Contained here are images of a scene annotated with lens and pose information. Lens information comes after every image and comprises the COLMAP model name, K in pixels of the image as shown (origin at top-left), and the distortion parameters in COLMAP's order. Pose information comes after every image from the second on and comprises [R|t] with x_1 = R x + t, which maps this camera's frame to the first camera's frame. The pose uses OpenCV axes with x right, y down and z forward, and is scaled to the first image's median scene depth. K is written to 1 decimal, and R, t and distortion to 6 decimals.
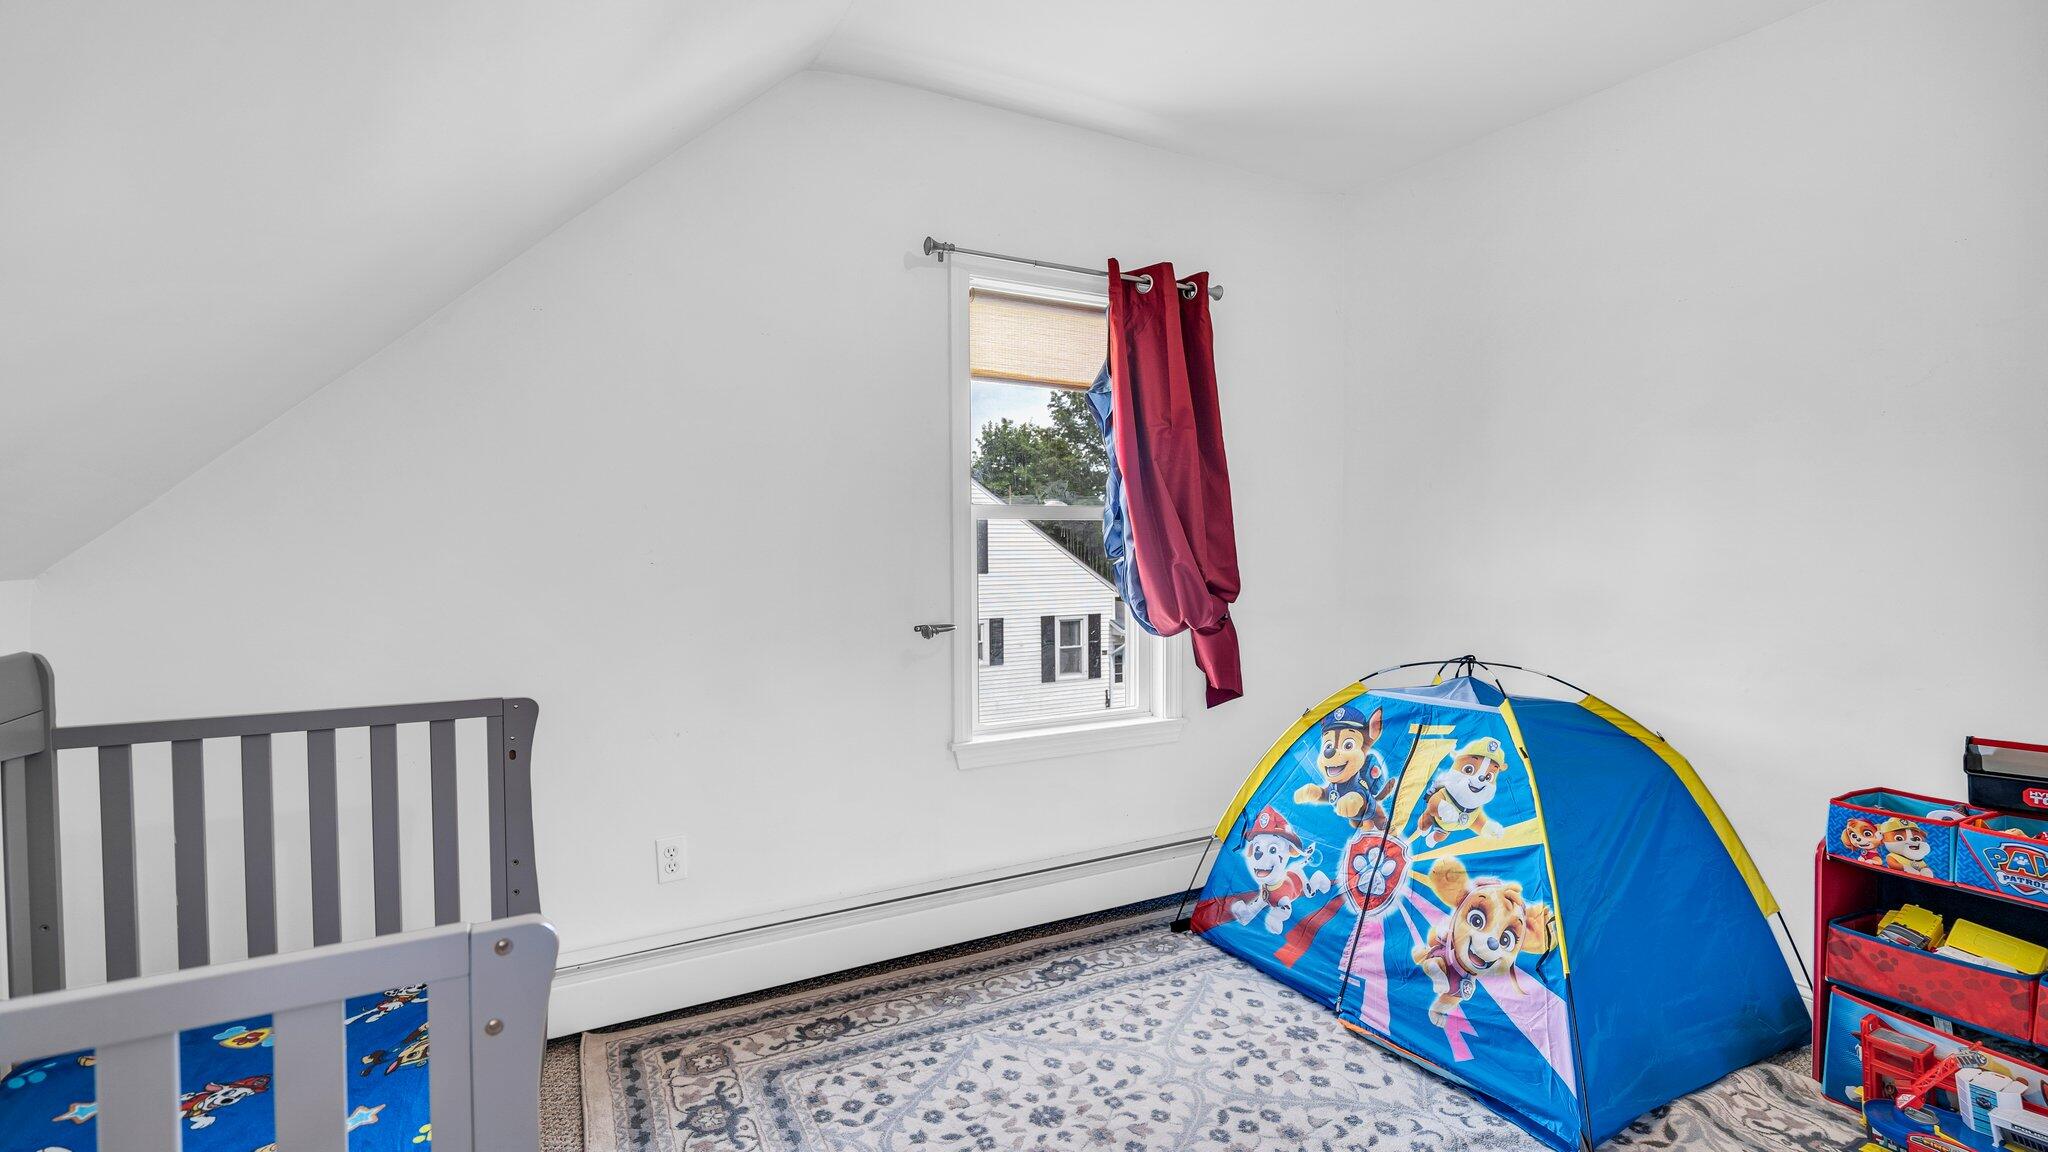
lens RADIAL K [[932.9, 0, 1022.0], [0, 932.9, 563.4], [0, 0, 1]] dist [-0.001853, -0.000081]
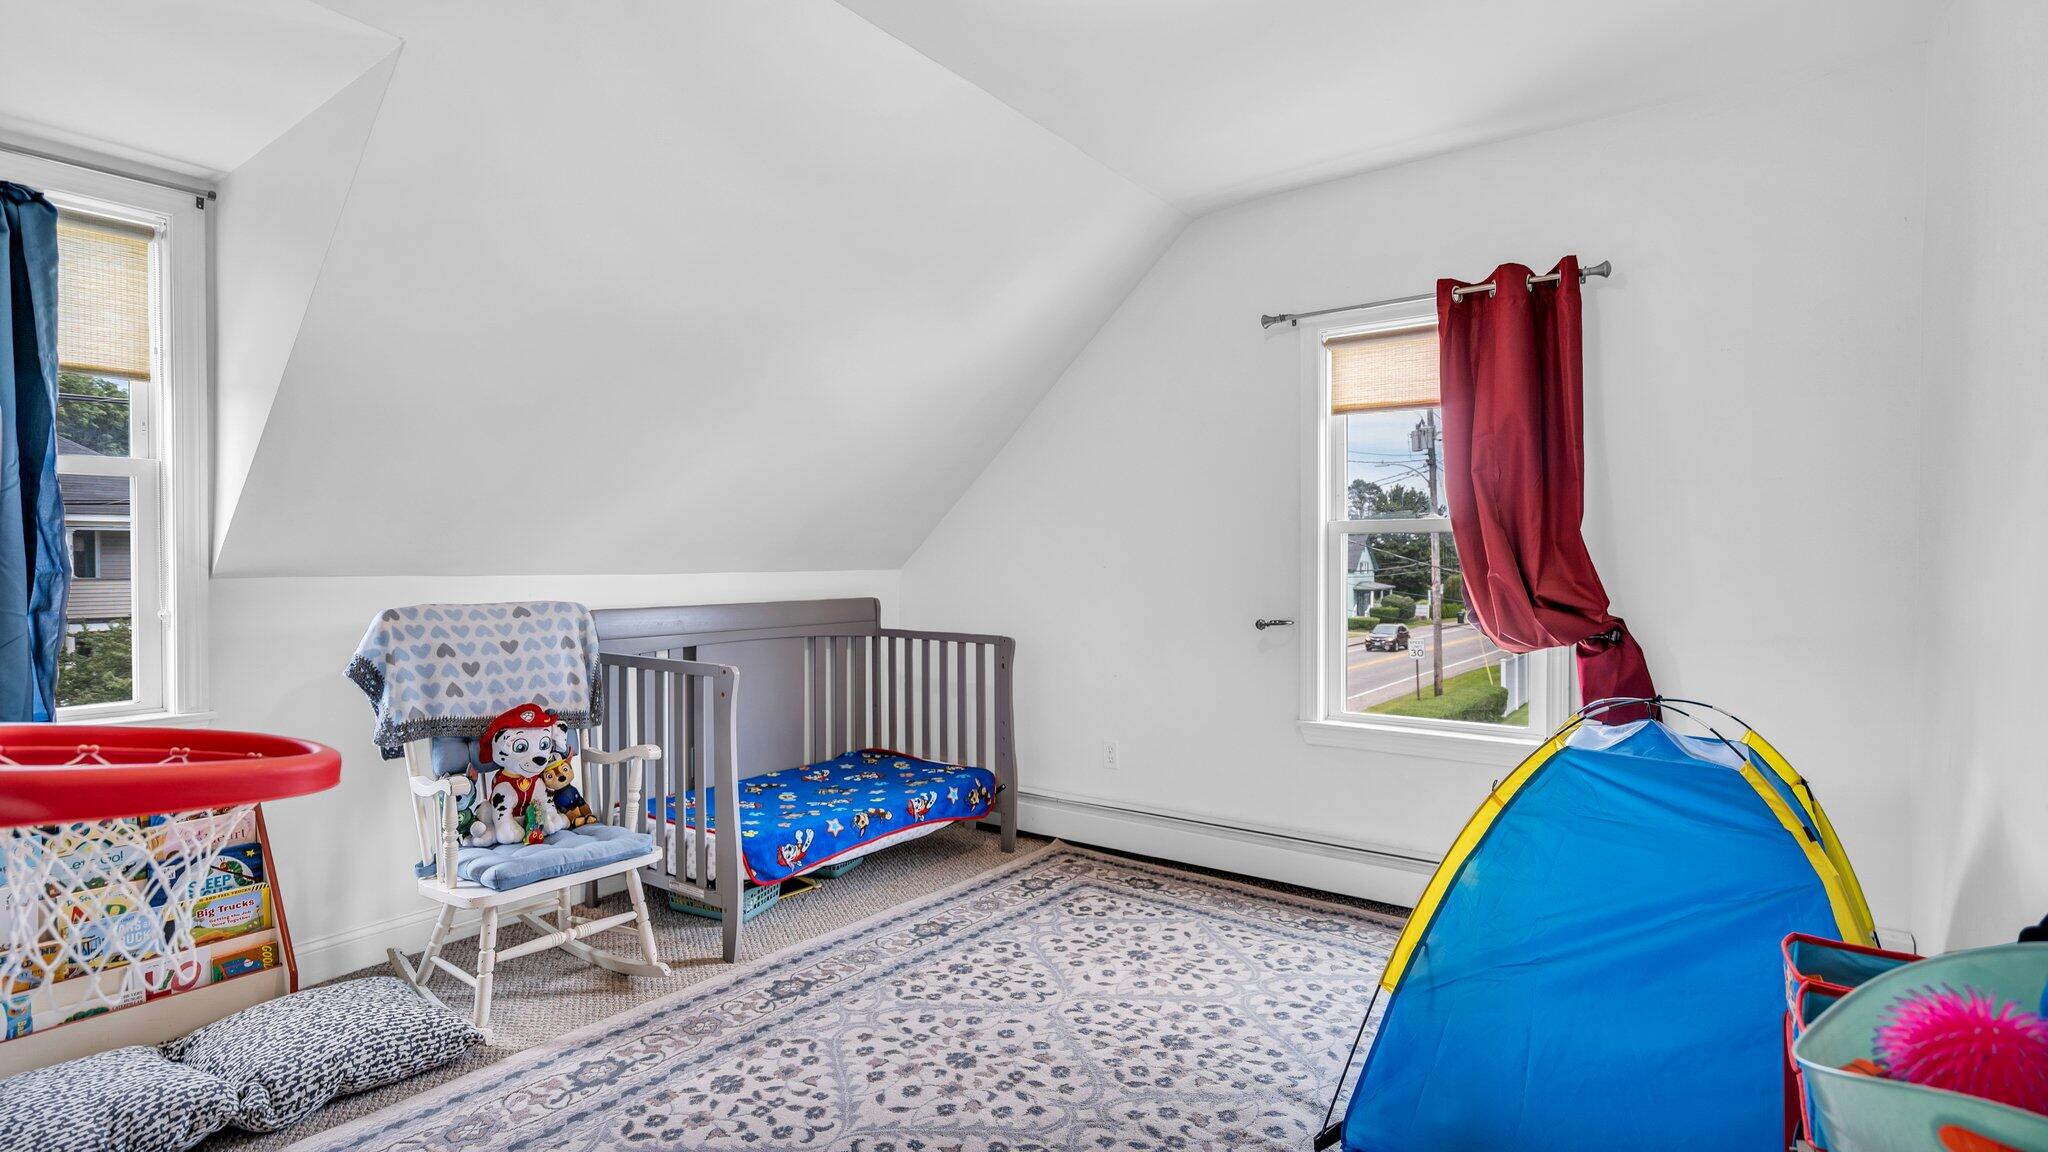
lens RADIAL K [[932.9, 0, 1001.6], [0, 932.9, 569.3], [0, 0, 1]] dist [-0.001853, -0.000081]
pose [[0.424734, 0.011000, -0.905251, 1.046822], [-0.021568, 0.999765, 0.002029, 0.003861], [0.905061, 0.018663, 0.424871, 0.164052]]
